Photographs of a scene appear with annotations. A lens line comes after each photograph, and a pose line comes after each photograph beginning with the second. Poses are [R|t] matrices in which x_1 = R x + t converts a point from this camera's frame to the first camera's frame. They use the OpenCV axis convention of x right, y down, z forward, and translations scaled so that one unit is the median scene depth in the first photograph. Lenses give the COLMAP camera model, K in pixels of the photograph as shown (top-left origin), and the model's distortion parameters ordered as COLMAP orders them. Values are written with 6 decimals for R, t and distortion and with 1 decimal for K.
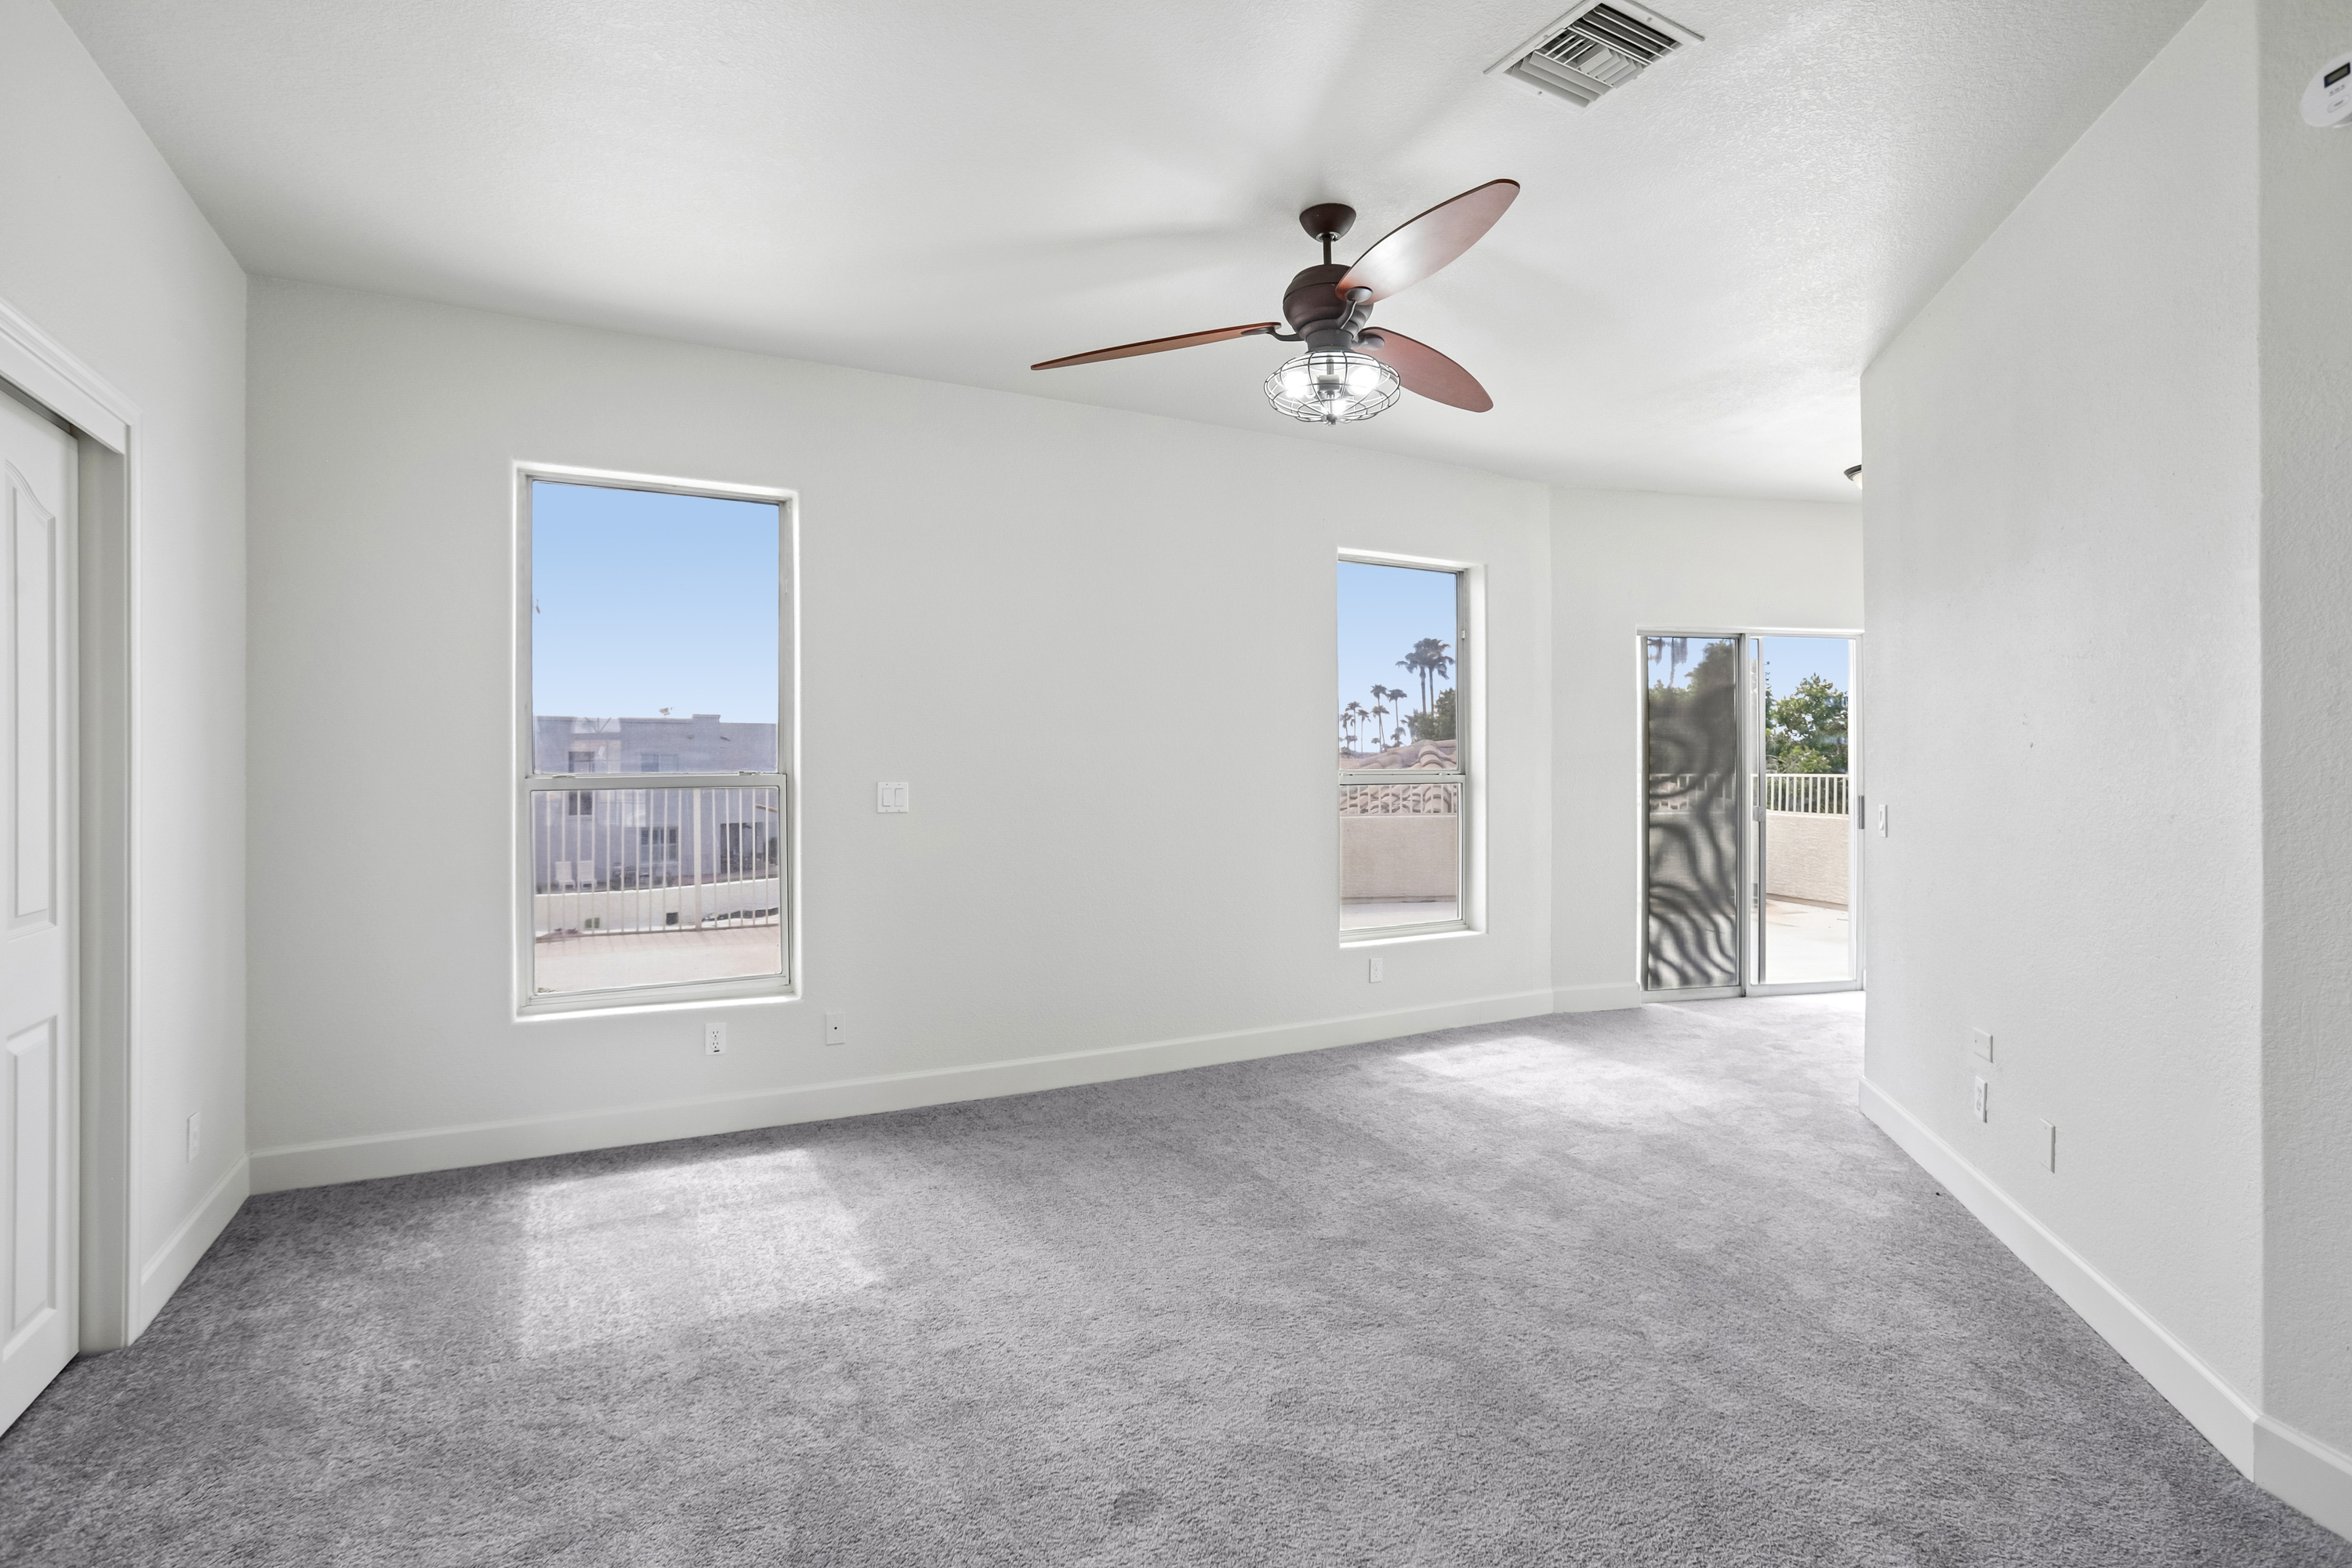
lens RADIAL K [[1097.9, 0, 1168.3], [0, 1097.9, 777.8], [0, 0, 1]] dist [-0.049102, 0.010673]
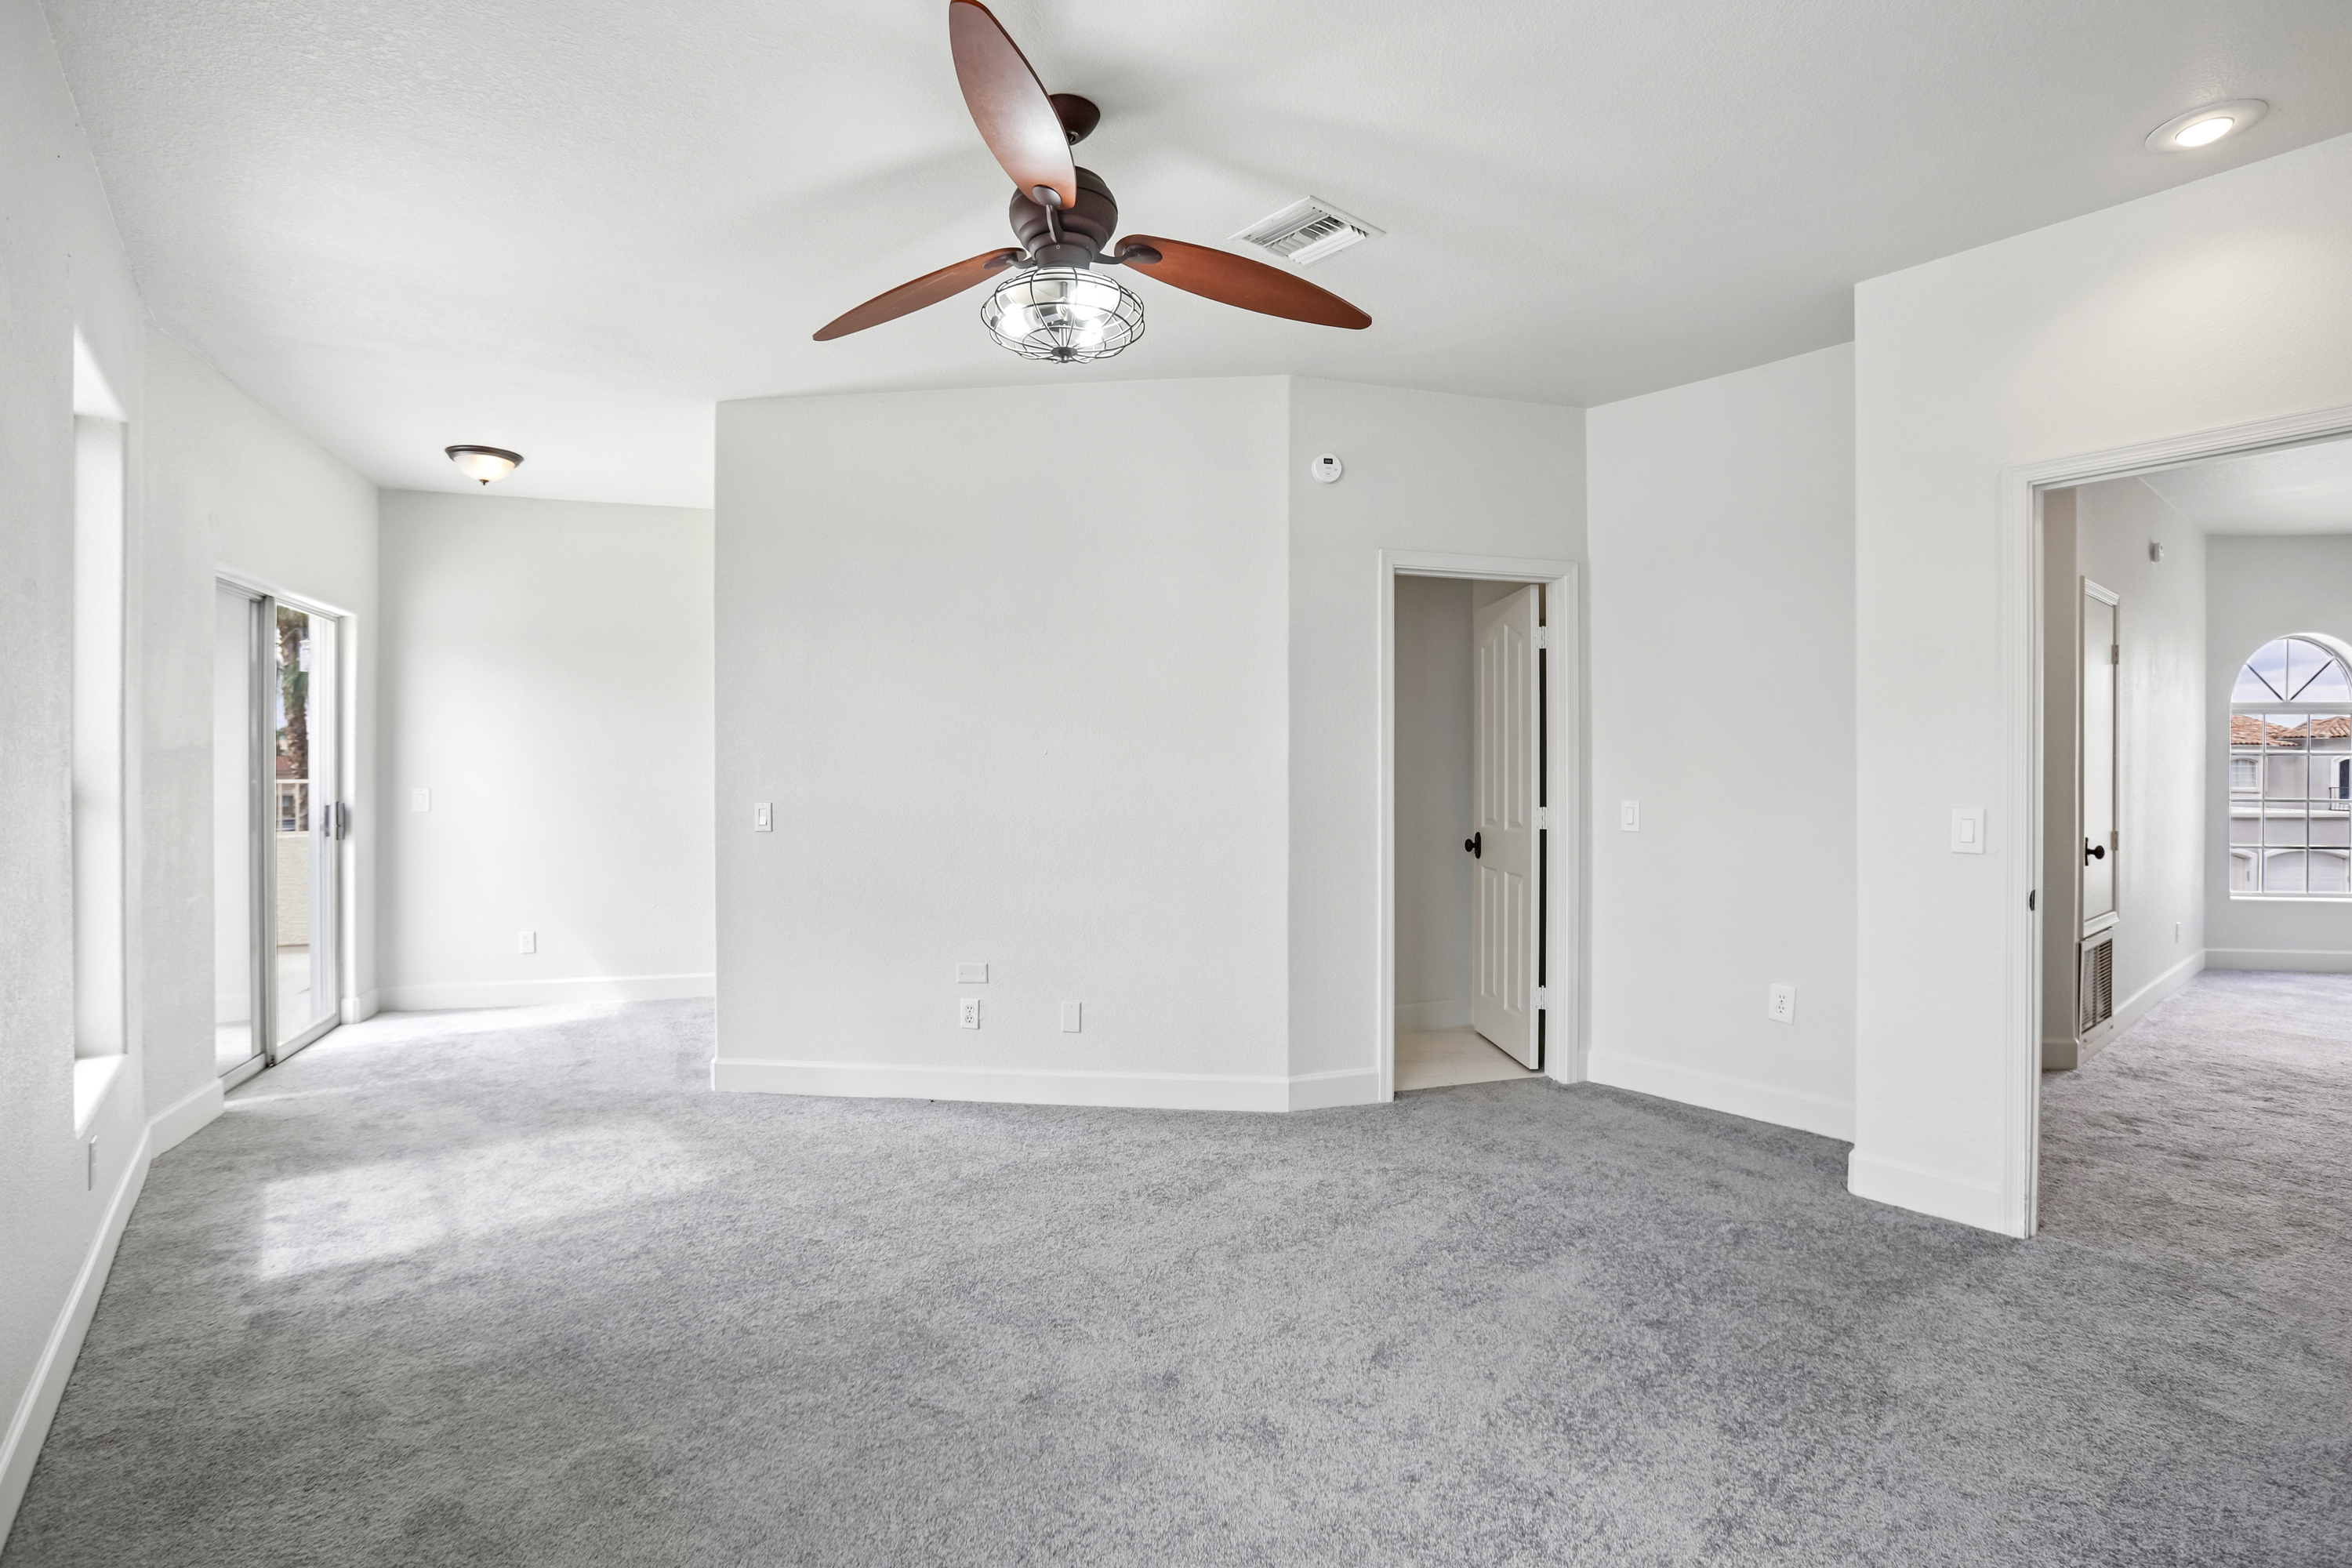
lens RADIAL K [[1097.9, 0, 1168.3], [0, 1097.9, 776.4], [0, 0, 1]] dist [-0.049102, 0.010673]
pose [[-0.166252, -0.001938, 0.986081, -0.465529], [0.008655, 0.999957, 0.003425, -0.002914], [-0.986045, 0.009104, -0.166228, 0.710935]]
